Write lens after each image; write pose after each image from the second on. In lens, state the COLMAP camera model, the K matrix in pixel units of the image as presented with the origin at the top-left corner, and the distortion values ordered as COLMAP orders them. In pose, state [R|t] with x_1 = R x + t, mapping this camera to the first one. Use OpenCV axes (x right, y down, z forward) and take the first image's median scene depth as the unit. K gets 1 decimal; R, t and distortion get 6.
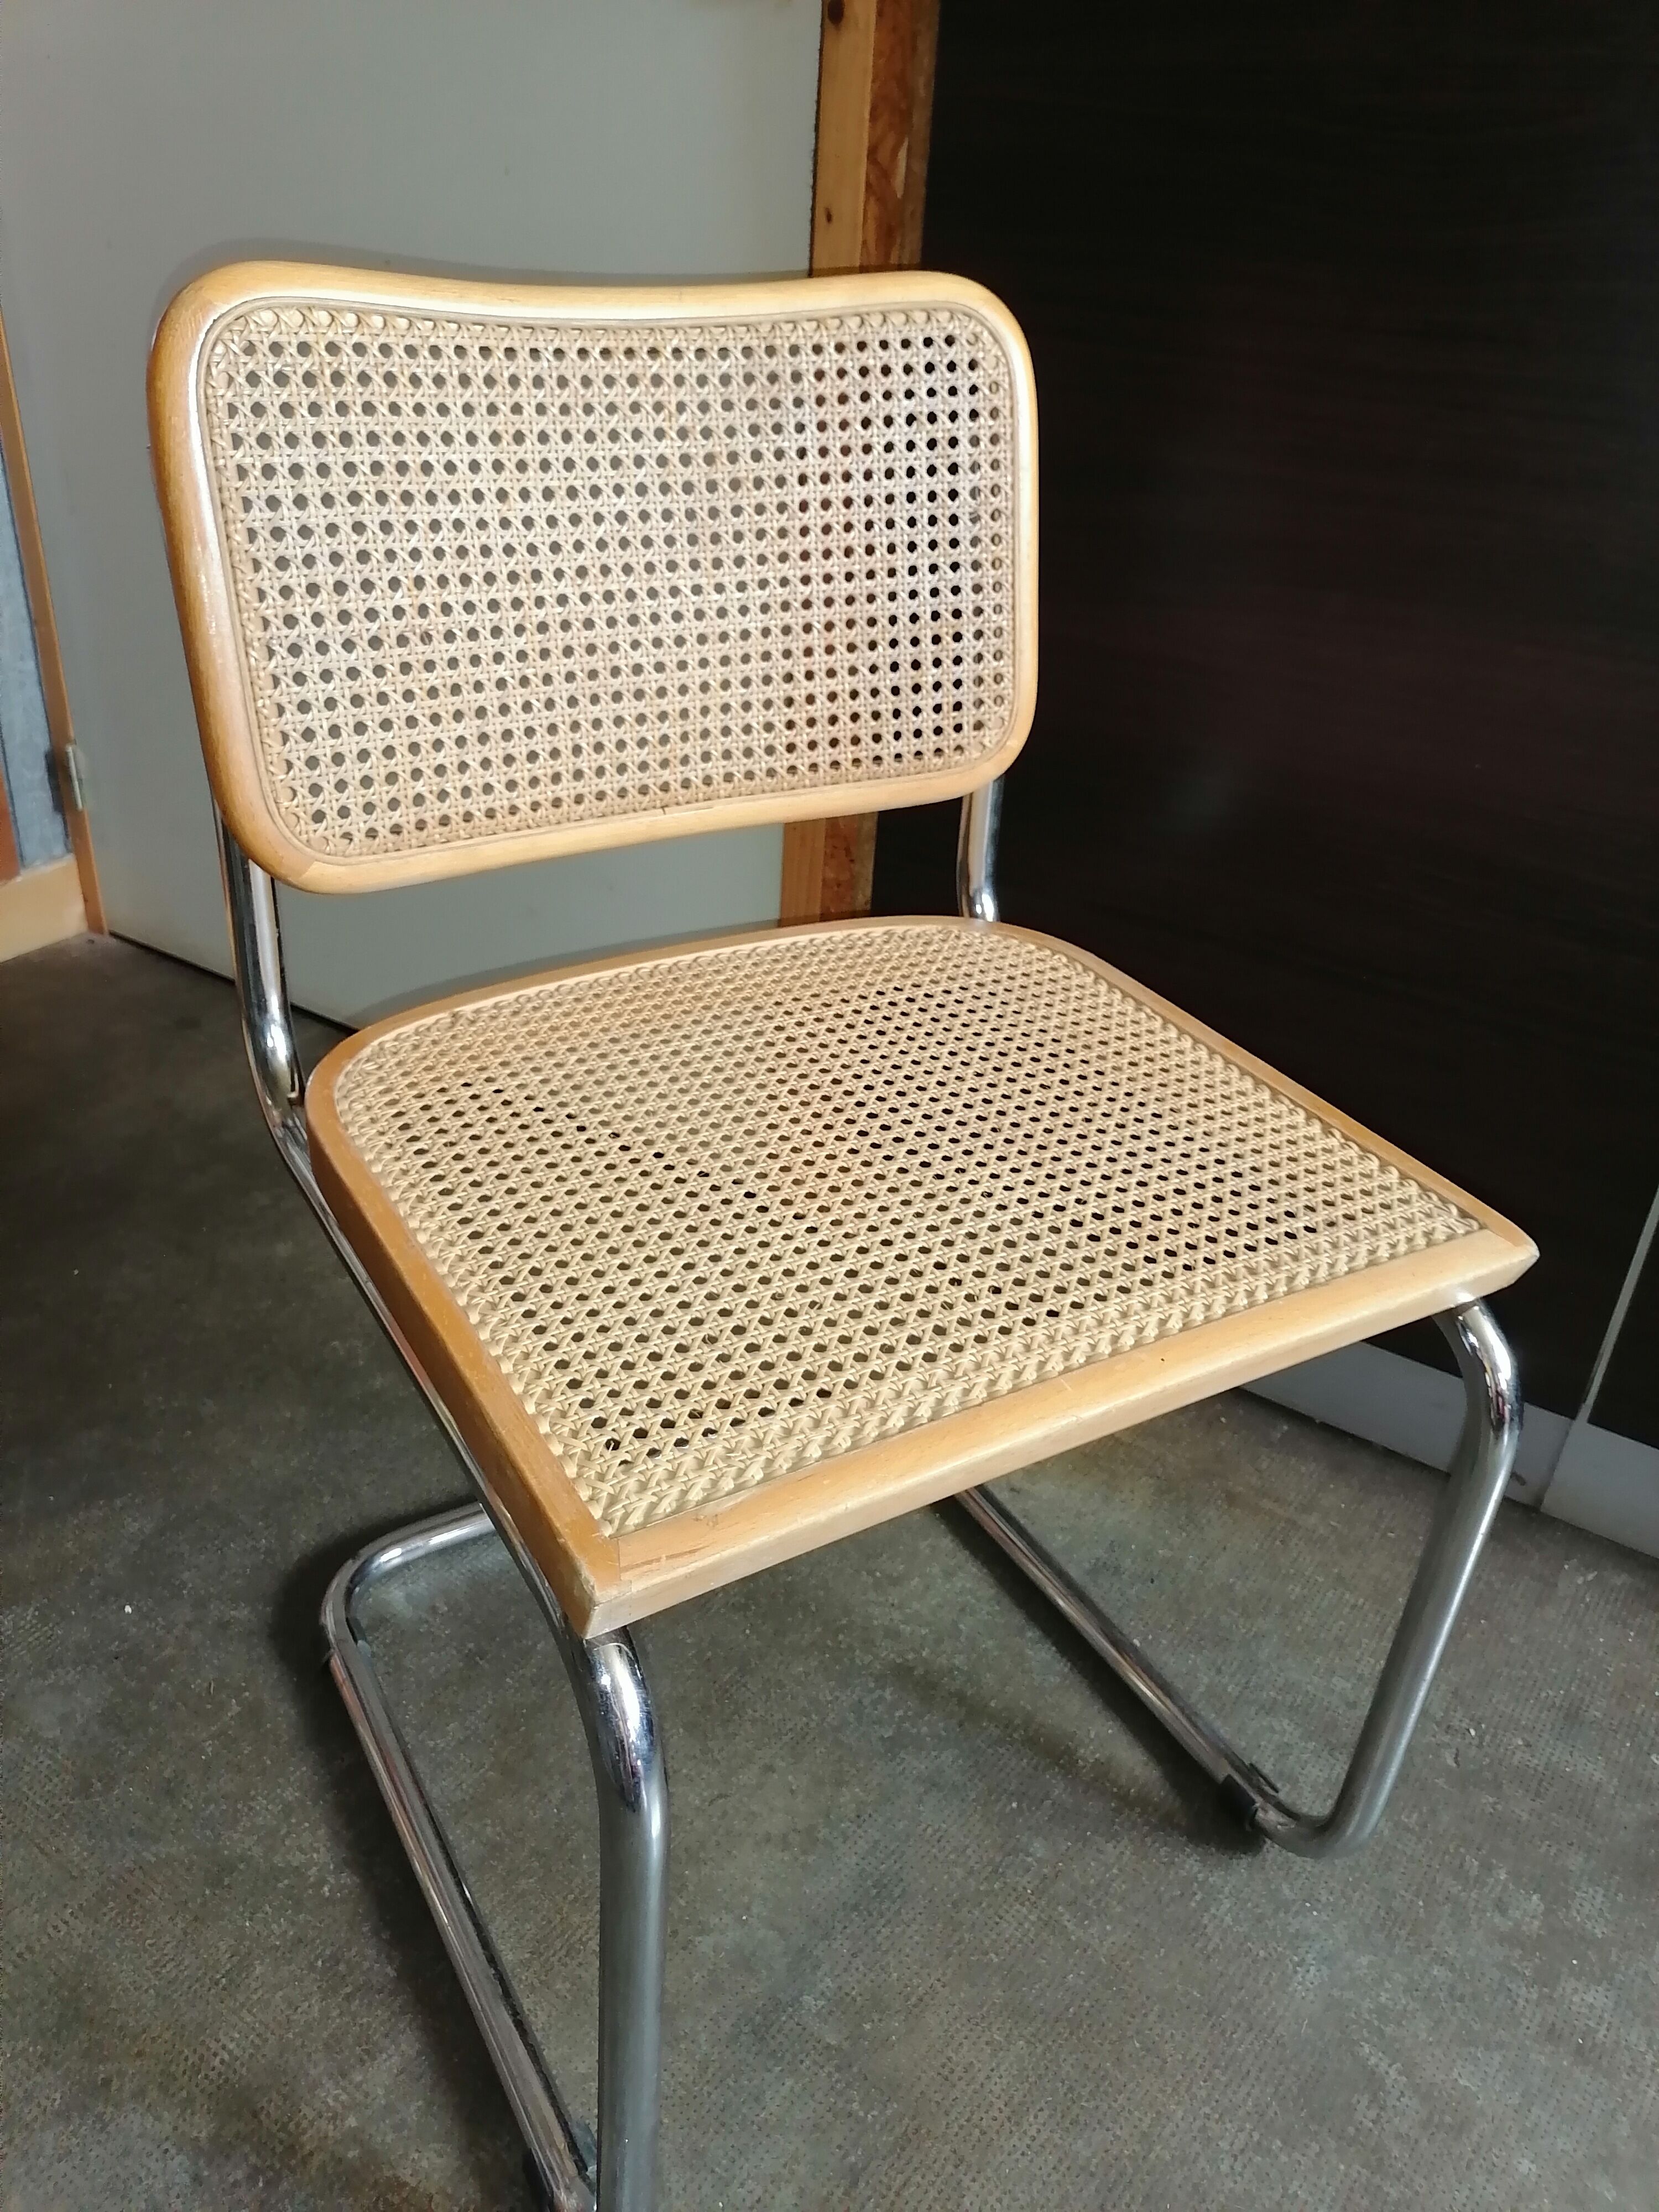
lens RADIAL K [[1686.5, 0, 831.3], [0, 1686.5, 1107.9], [0, 0, 1]] dist [0.019145, -0.006456]
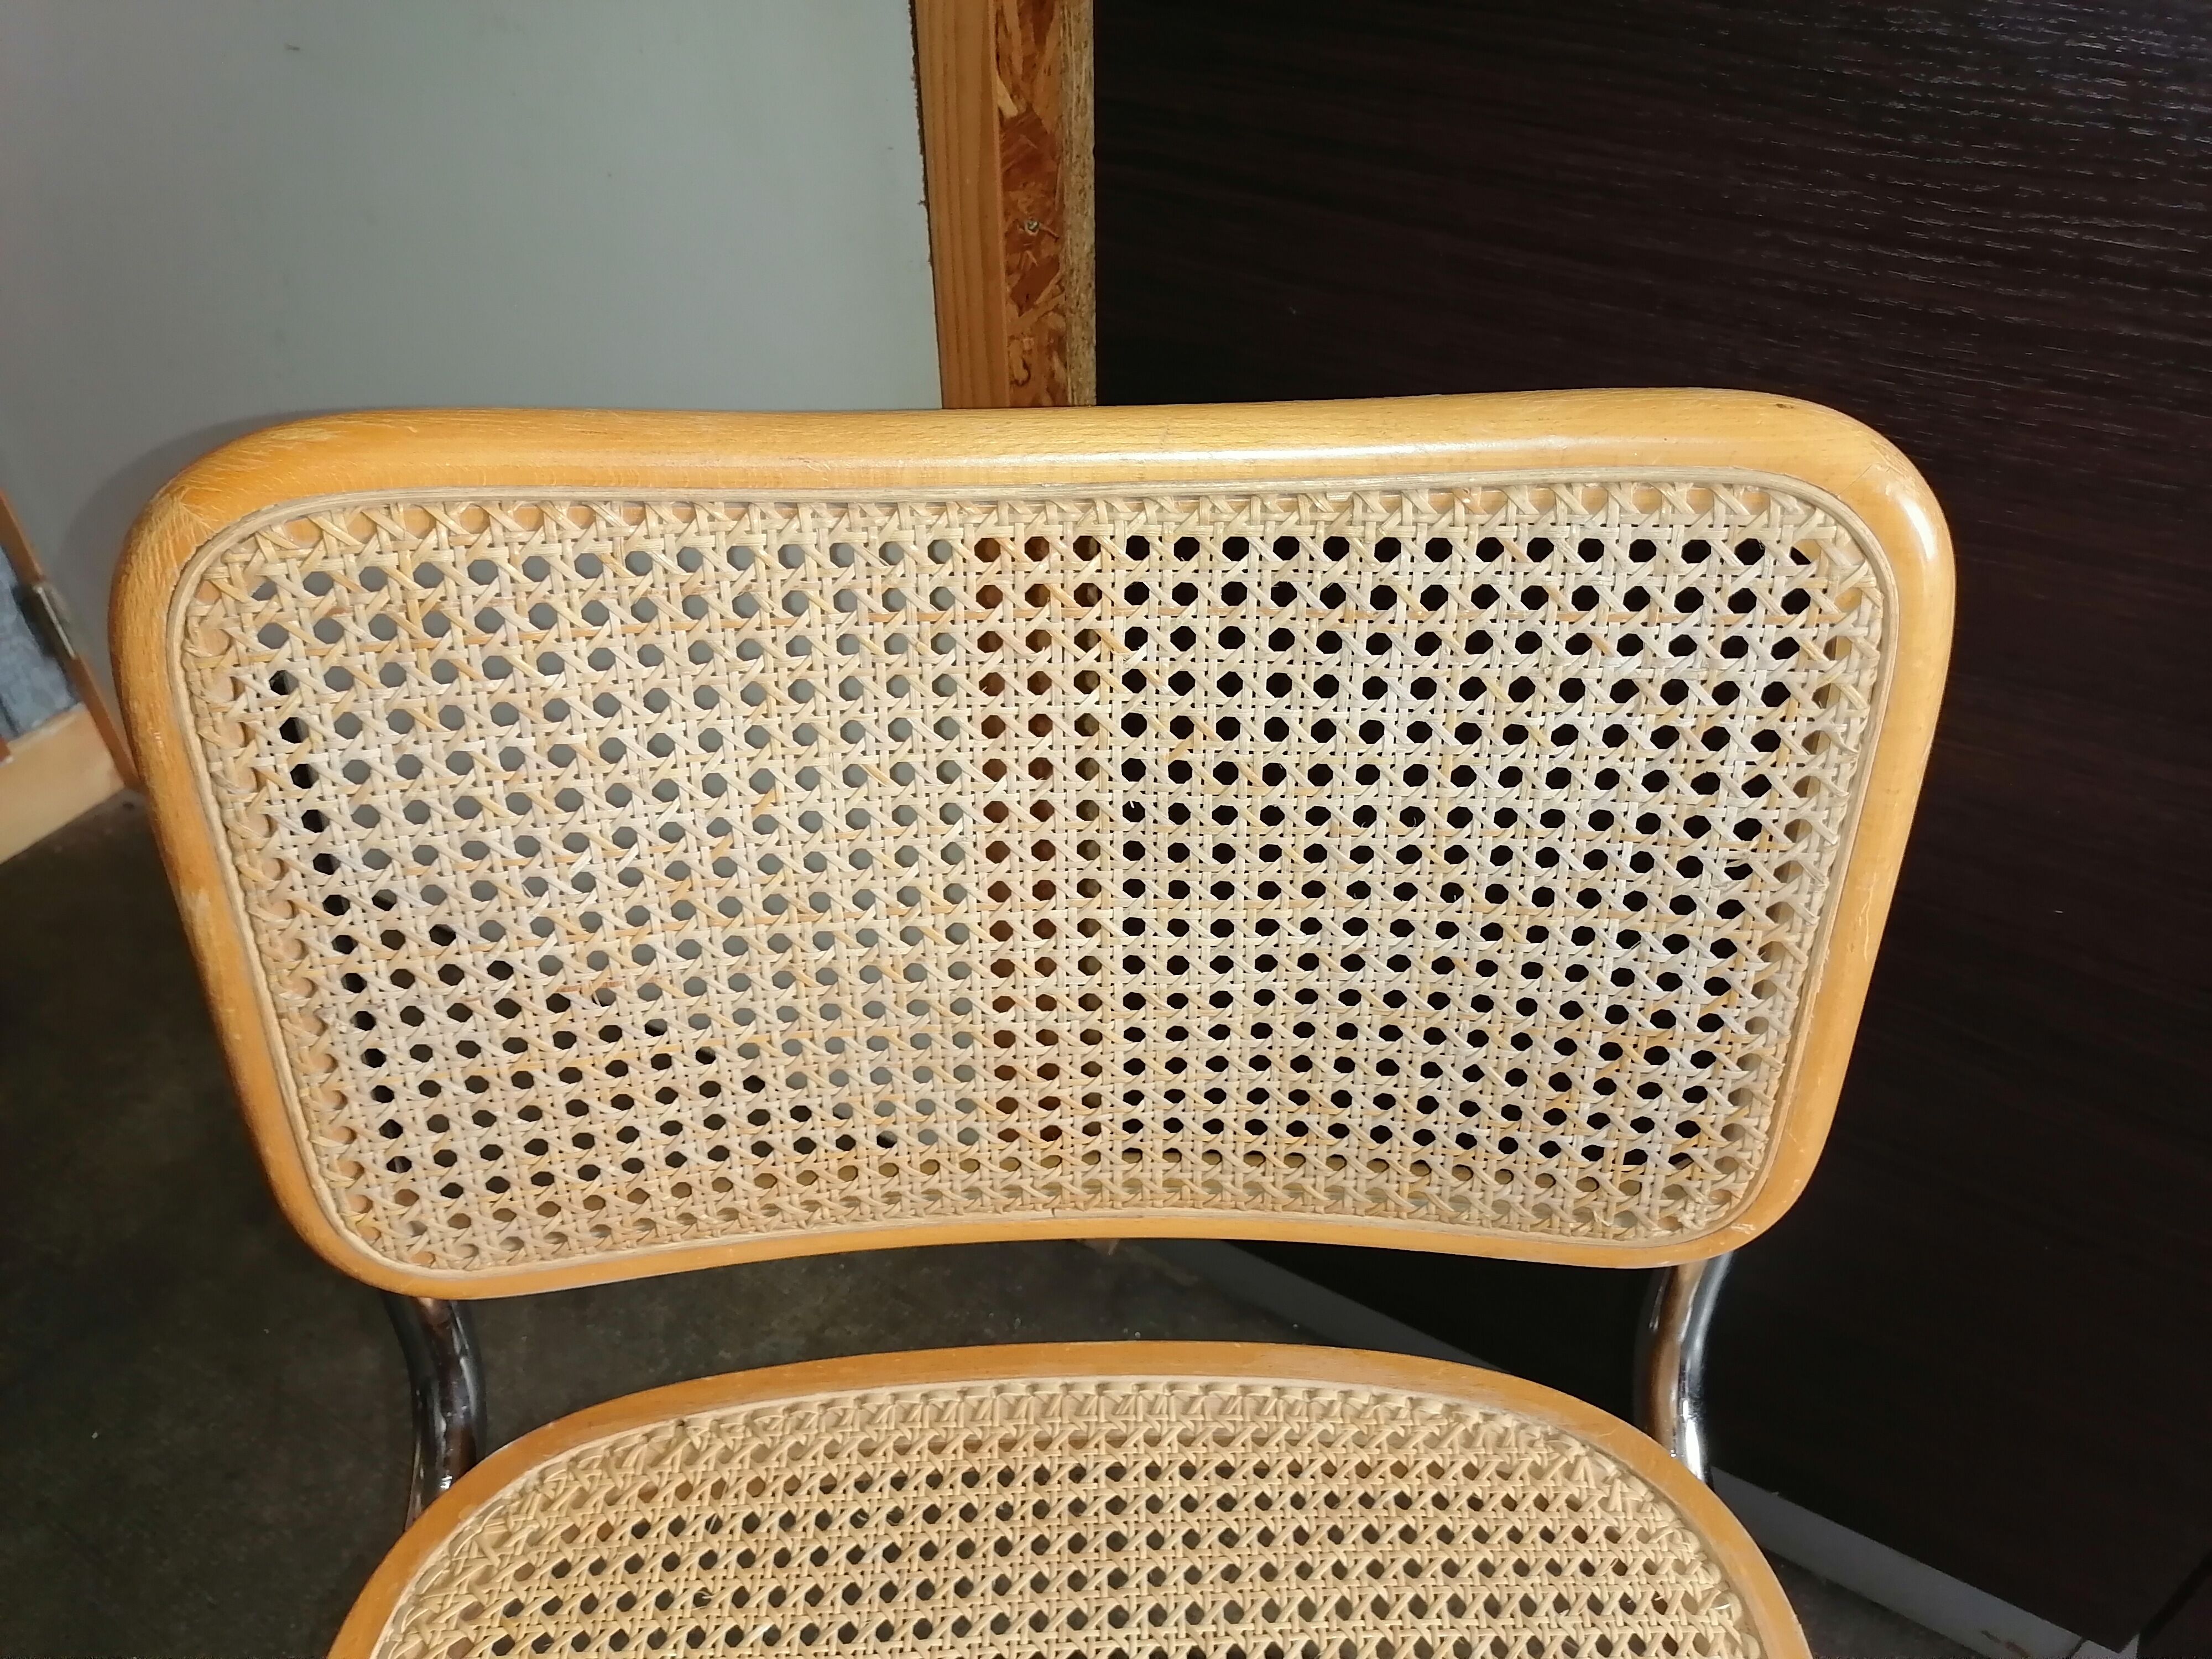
lens RADIAL K [[1686.5, 0, 1104.9], [0, 1686.5, 824.2], [0, 0, 1]] dist [0.019145, -0.006456]
pose [[0.869375, 0.272473, -0.412245, 0.136320], [-0.195906, 0.955929, 0.218678, -0.477310], [0.453660, -0.109352, 0.884440, 0.532759]]
